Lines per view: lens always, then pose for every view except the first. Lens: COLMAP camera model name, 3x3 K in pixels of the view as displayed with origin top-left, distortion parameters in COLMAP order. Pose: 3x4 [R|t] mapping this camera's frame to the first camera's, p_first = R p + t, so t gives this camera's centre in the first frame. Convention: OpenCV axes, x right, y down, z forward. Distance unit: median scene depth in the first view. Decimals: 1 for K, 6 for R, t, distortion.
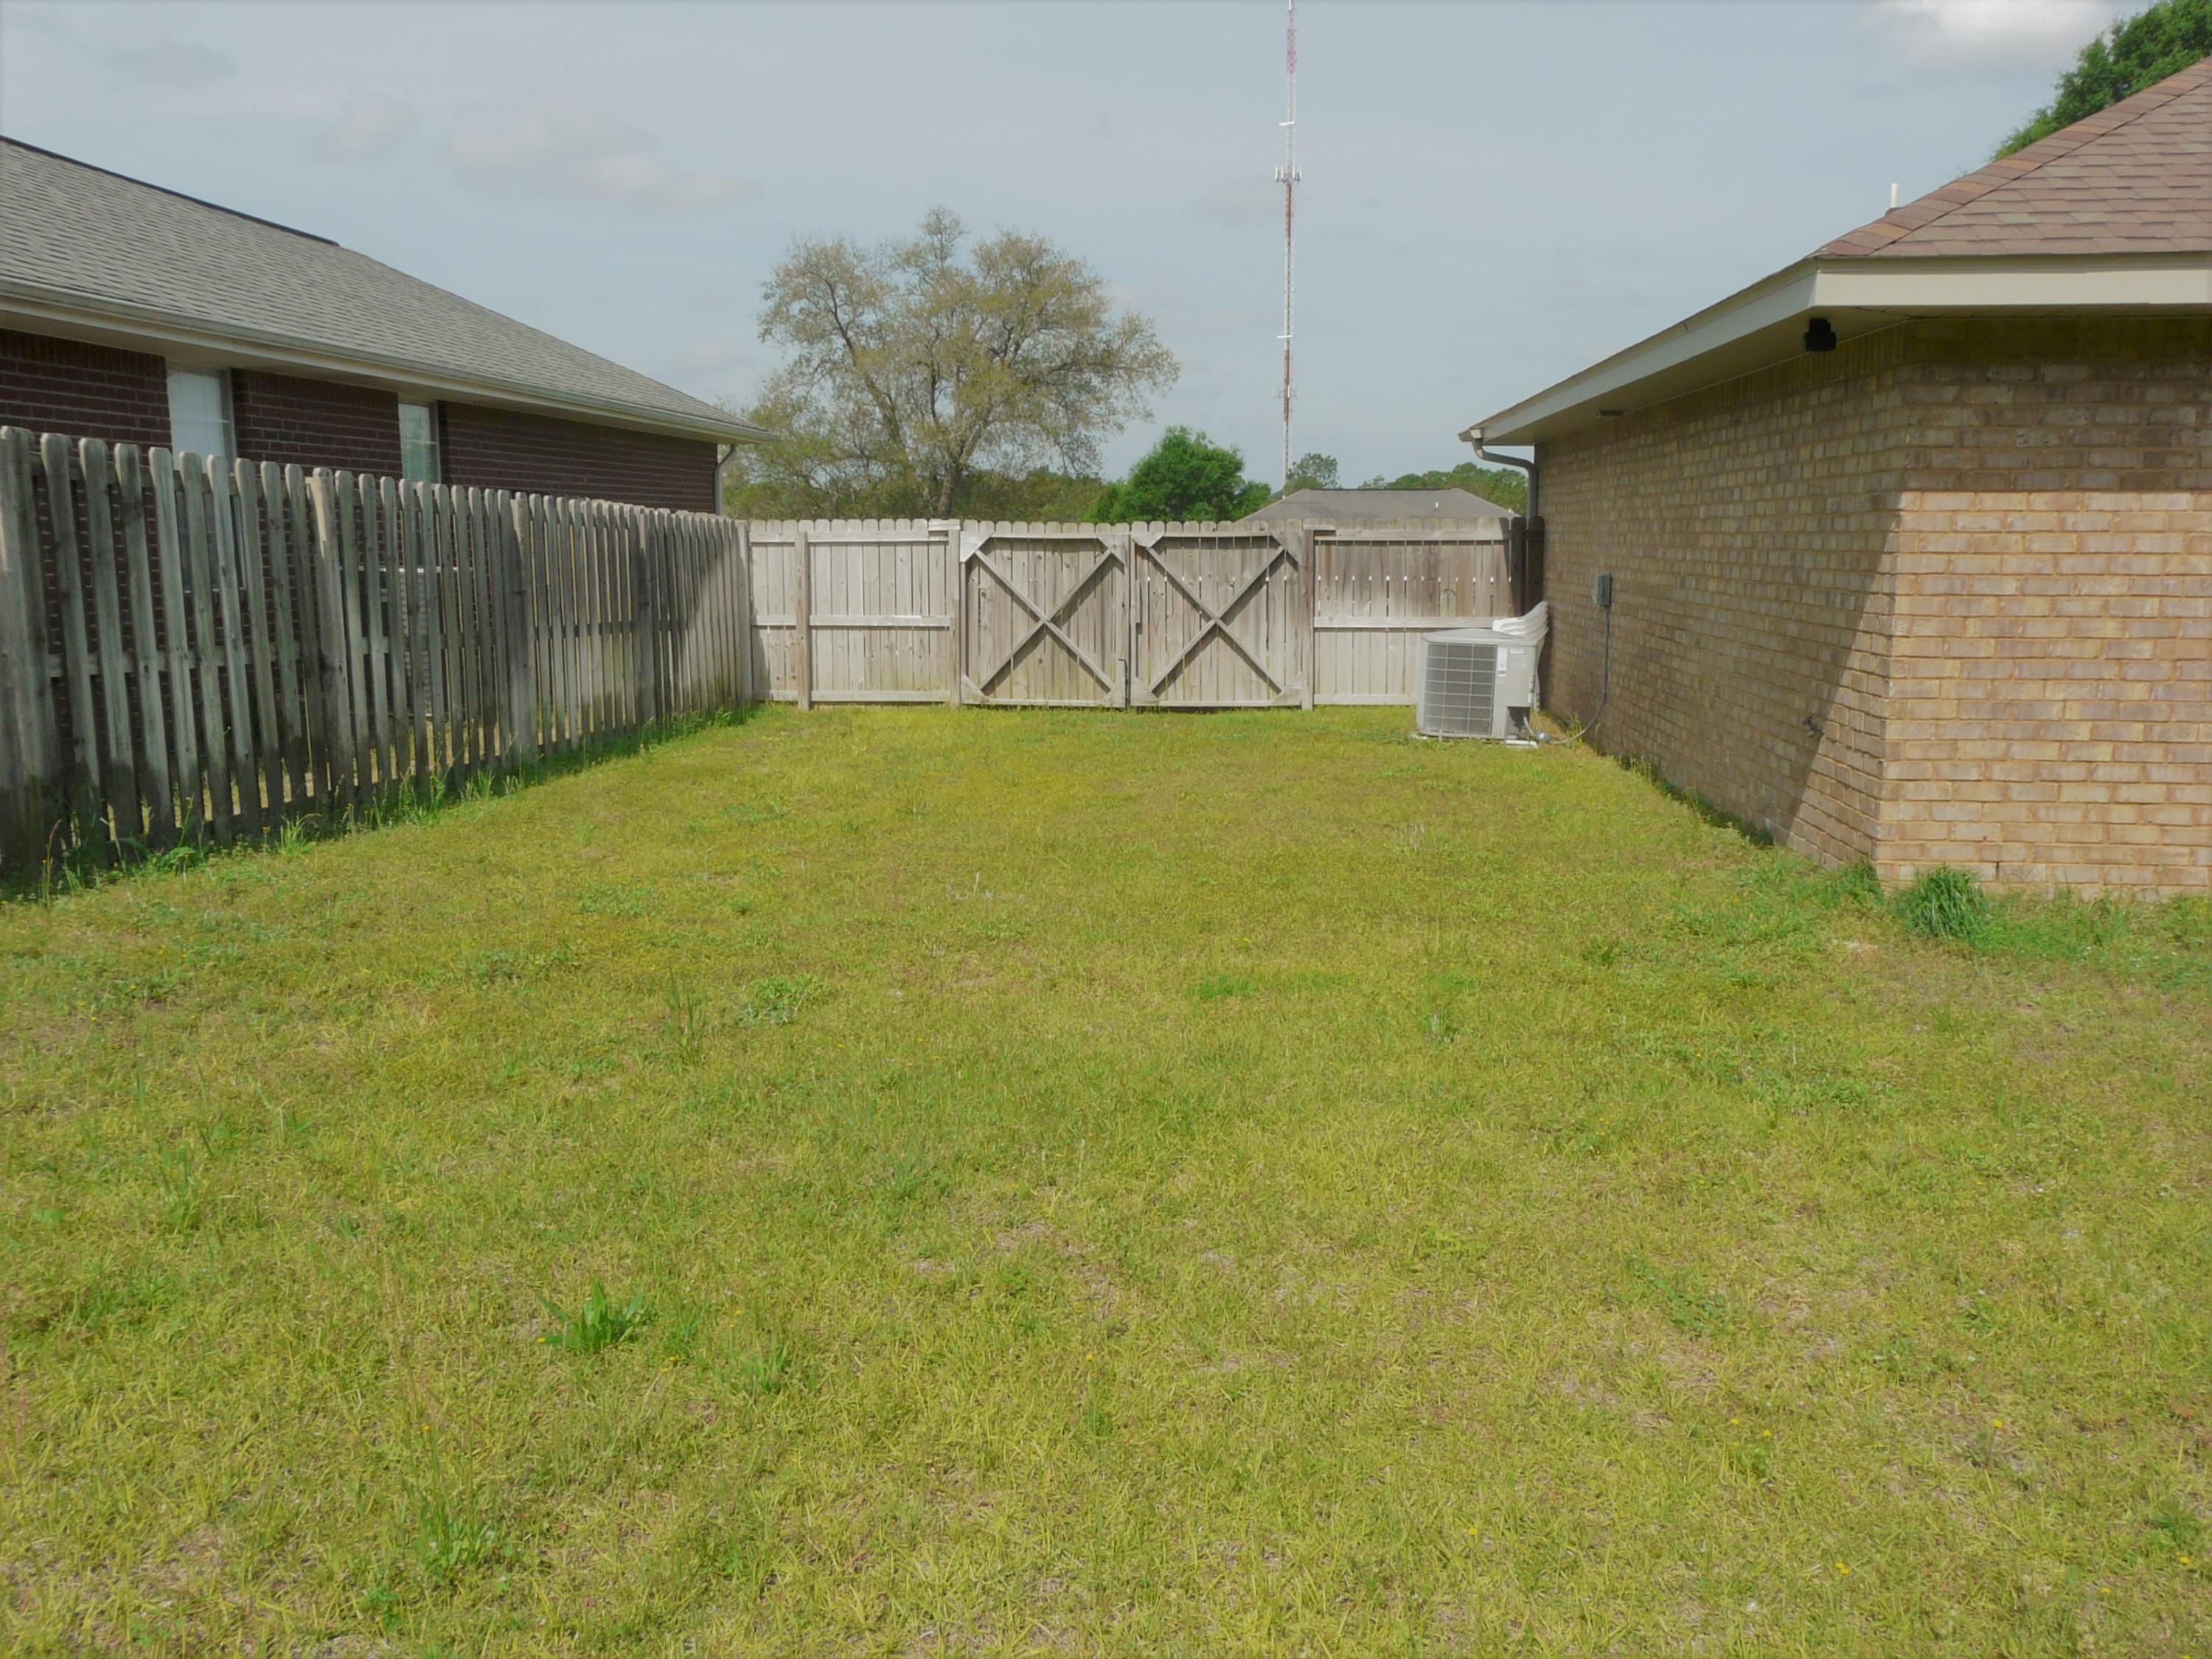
lens RADIAL K [[1792.2, 0, 1106.0], [0, 1792.2, 829.5], [0, 0, 1]] dist [-0.092104, 0.120551]
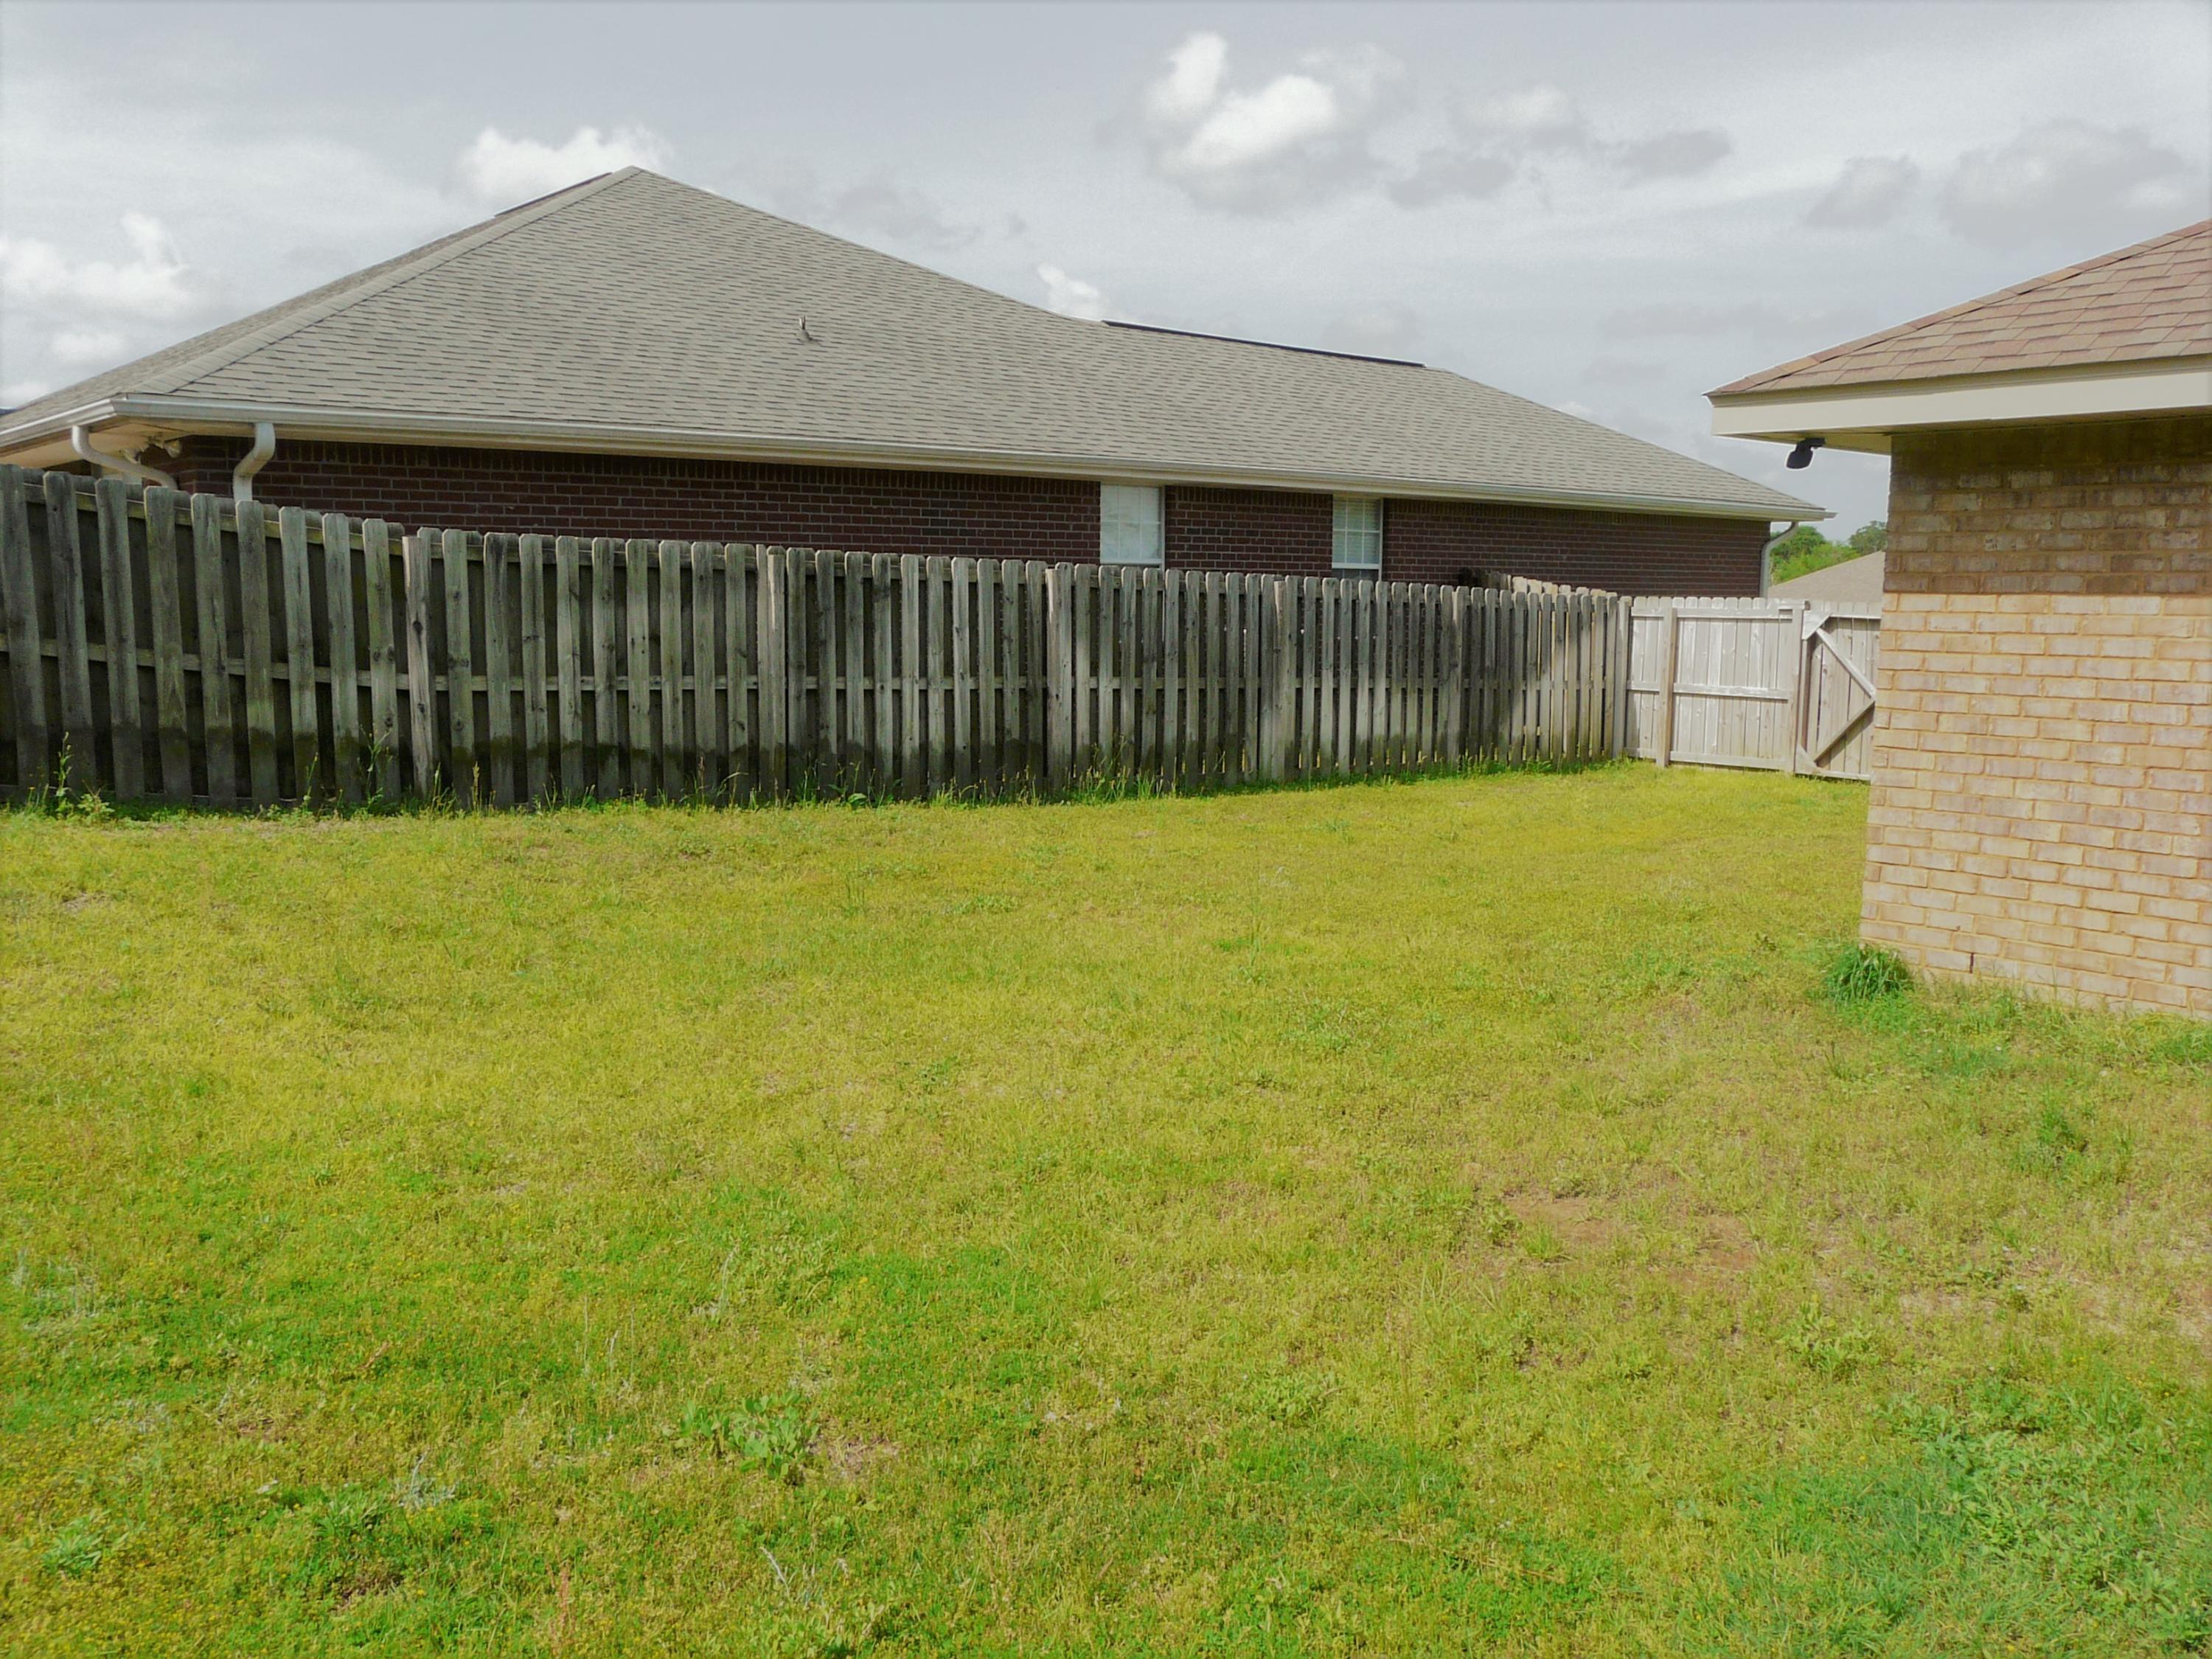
lens RADIAL K [[1792.2, 0, 1106.0], [0, 1792.2, 829.5], [0, 0, 1]] dist [-0.092104, 0.120551]
pose [[0.727120, 0.096802, -0.679652, 0.836363], [-0.119422, 0.992750, 0.013633, -0.006721], [0.676044, 0.071252, 0.733408, -0.096416]]
